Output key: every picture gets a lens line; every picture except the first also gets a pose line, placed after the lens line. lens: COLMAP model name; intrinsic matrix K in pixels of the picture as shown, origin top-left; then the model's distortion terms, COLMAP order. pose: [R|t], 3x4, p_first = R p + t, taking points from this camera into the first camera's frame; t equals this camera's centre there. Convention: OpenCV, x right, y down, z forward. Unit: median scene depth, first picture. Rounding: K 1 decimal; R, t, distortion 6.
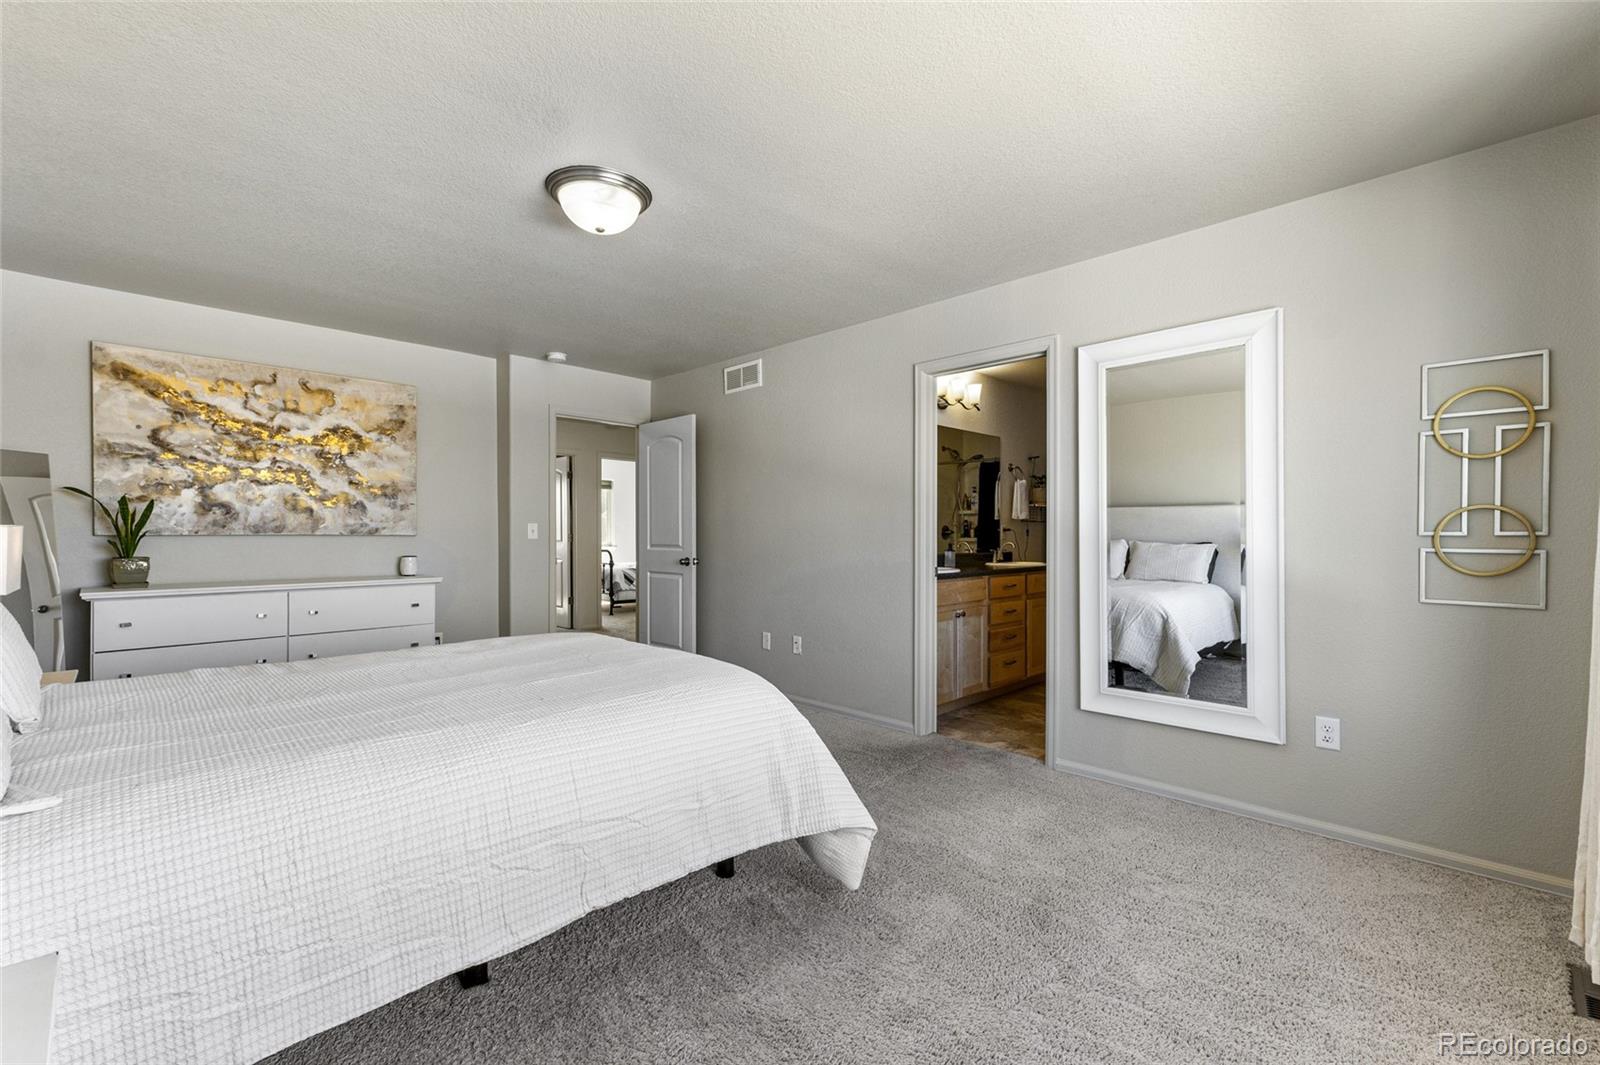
lens RADIAL K [[675.4, 0, 811.3], [0, 675.4, 529.6], [0, 0, 1]] dist [0.002298, 0.000165]
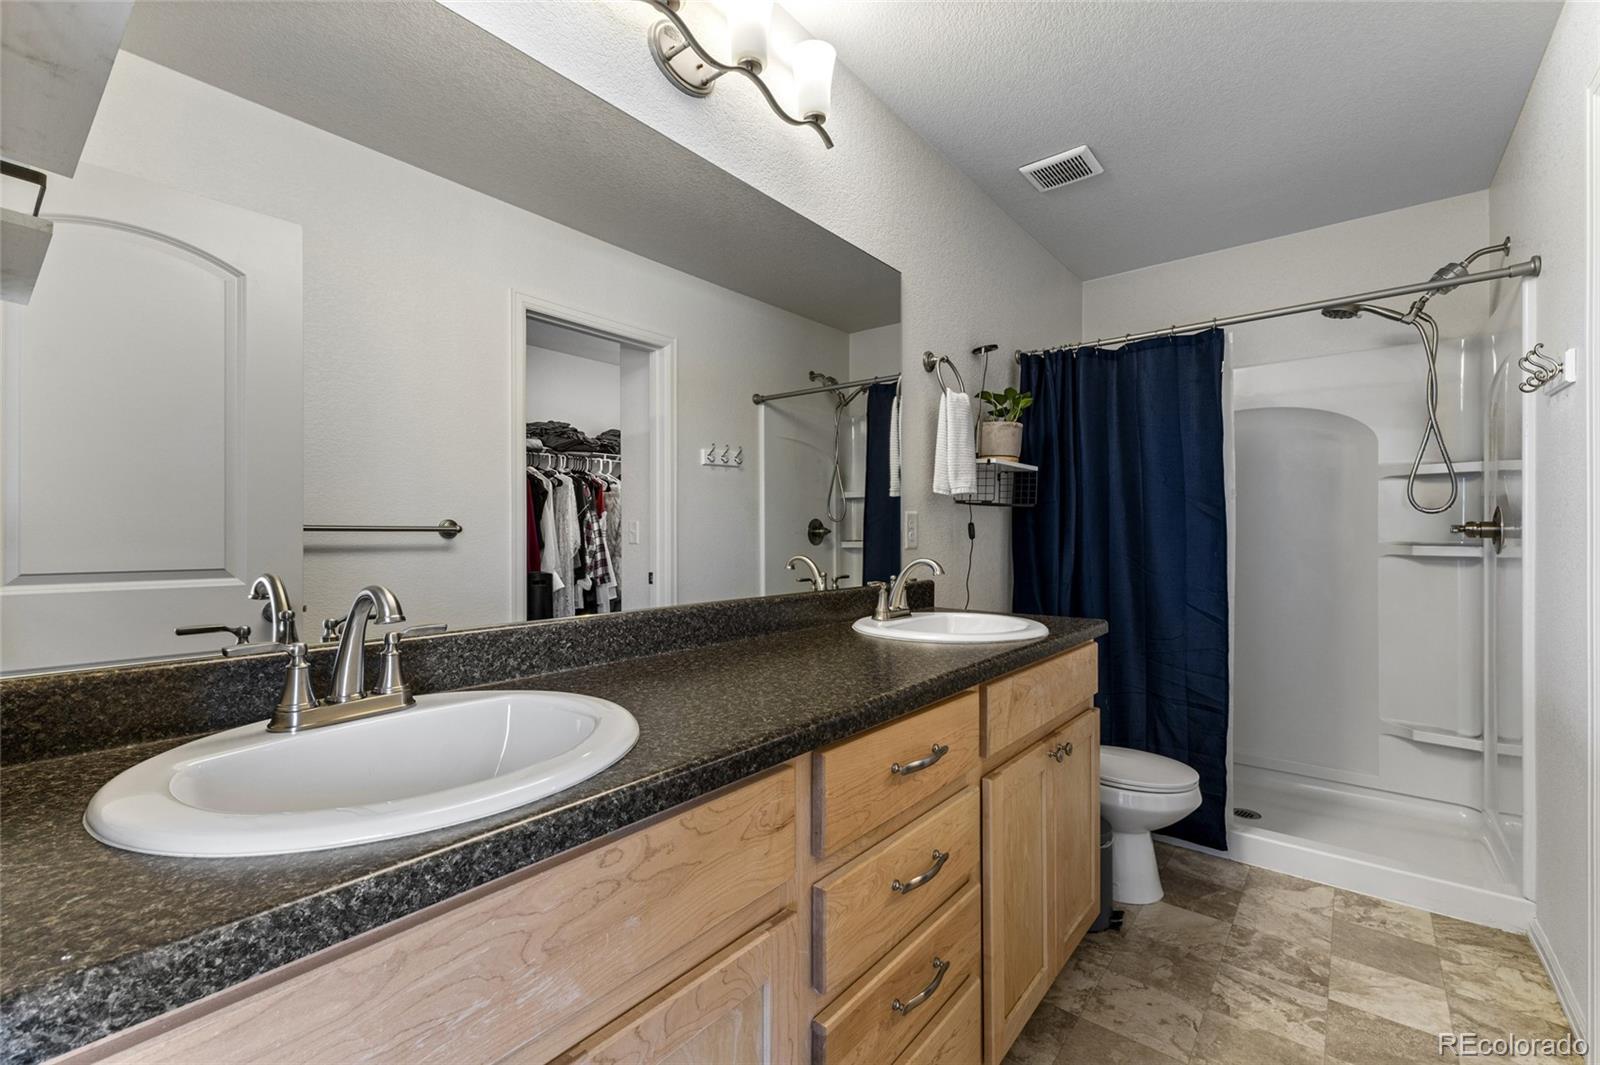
lens RADIAL K [[675.4, 0, 811.3], [0, 675.4, 529.6], [0, 0, 1]] dist [0.002298, 0.000165]
pose [[0.994402, 0.000813, 0.105659, 0.189243], [-0.000685, 0.999999, -0.001256, 0.004283], [-0.105660, 0.001176, 0.994402, 0.630591]]
